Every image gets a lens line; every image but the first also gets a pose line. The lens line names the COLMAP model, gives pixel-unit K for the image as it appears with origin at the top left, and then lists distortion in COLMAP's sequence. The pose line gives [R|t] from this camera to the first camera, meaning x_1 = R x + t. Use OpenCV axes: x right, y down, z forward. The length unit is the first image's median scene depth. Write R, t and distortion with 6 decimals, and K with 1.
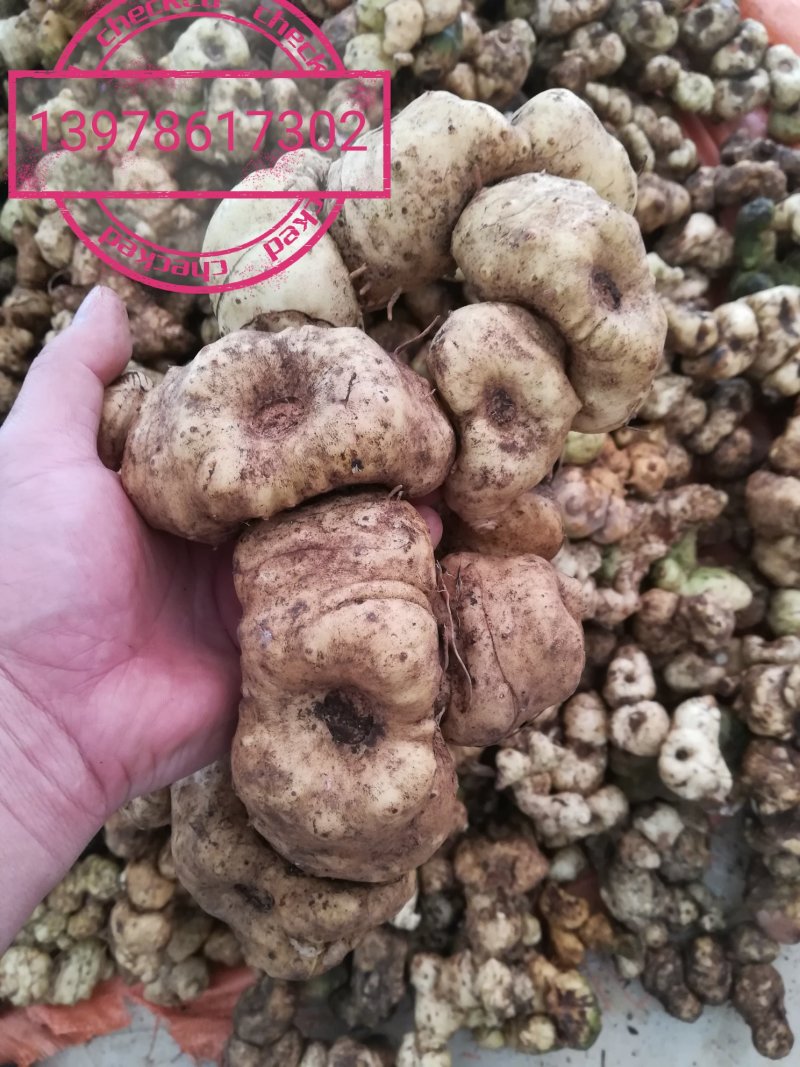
lens RADIAL K [[869.1, 0, 400.0], [0, 869.1, 533.5], [0, 0, 1]] dist [0.008032, -0.000246]
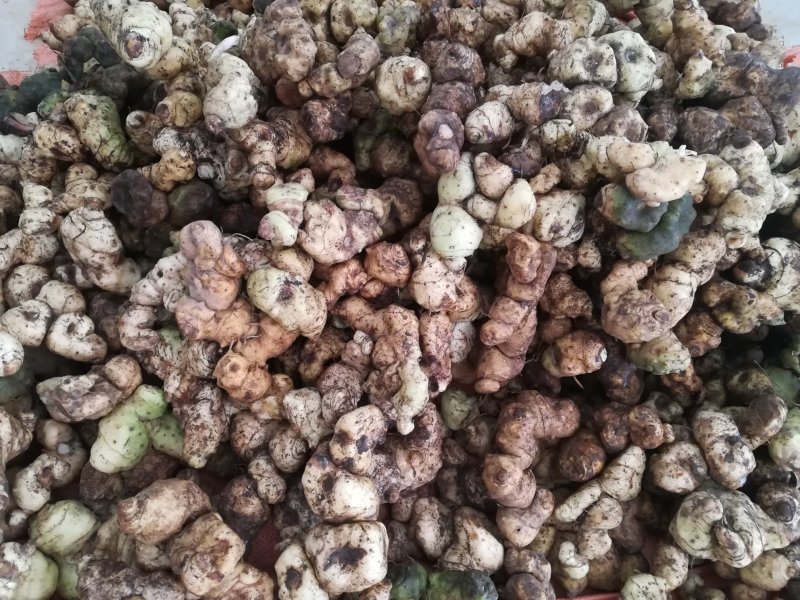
lens RADIAL K [[651.6, 0, 400.0], [0, 651.6, 300.0], [0, 0, 1]] dist [0.008032, -0.000246]
pose [[-0.225758, 0.867885, -0.442503, 0.504713], [-0.971879, -0.169426, 0.163541, -0.372973], [0.066963, 0.466980, 0.881729, 0.267708]]
